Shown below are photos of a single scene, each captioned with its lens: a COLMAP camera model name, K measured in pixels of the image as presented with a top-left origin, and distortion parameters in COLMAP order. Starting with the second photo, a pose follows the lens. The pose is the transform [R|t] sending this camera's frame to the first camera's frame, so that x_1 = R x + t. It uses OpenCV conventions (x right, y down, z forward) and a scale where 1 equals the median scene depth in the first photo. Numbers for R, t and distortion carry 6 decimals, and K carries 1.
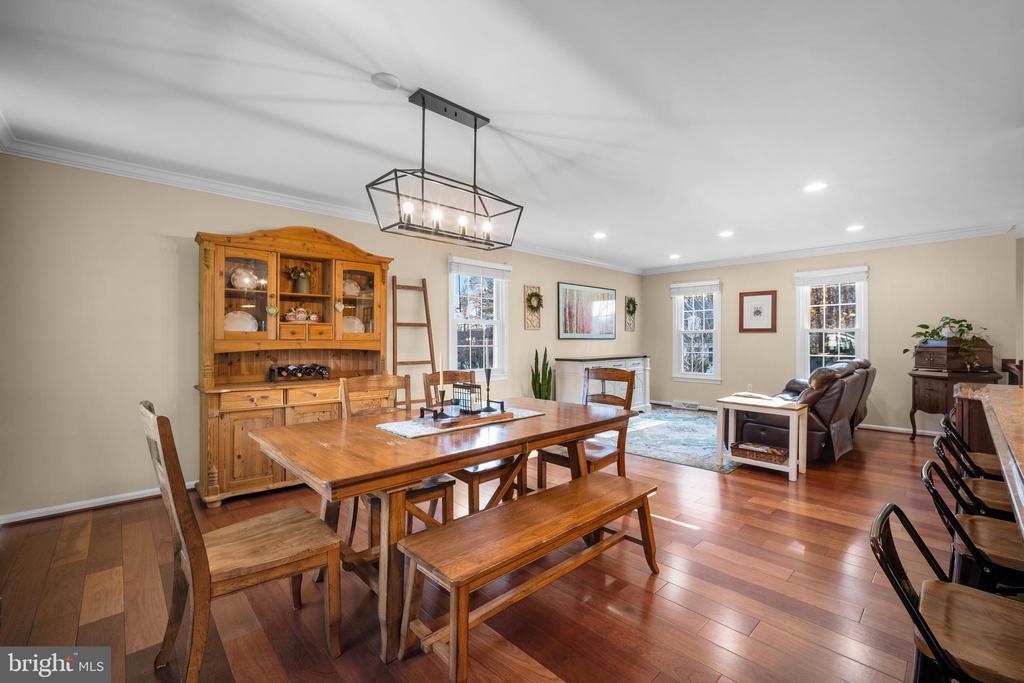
lens RADIAL K [[428.5, 0, 515.6], [0, 428.5, 338.9], [0, 0, 1]] dist [-0.014279, 0.001797]
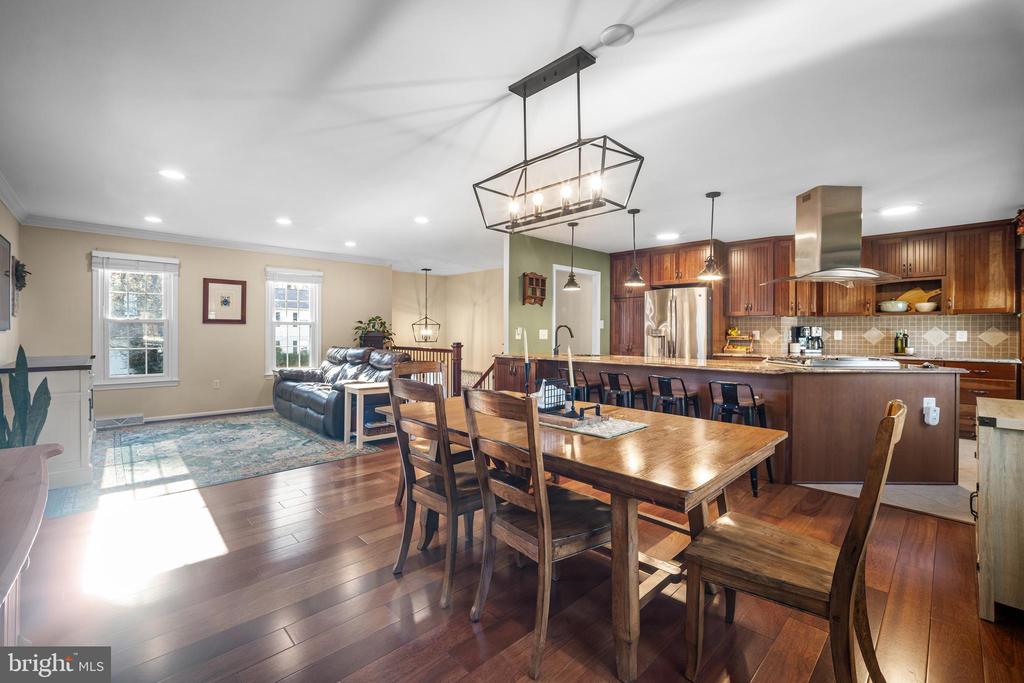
lens RADIAL K [[428.5, 0, 515.3], [0, 428.5, 335.7], [0, 0, 1]] dist [-0.014279, 0.001797]
pose [[-0.006395, -0.011641, 0.999912, -0.371291], [-0.000390, 0.999932, 0.011639, -0.000181], [-0.999979, -0.000316, -0.006400, 0.384248]]
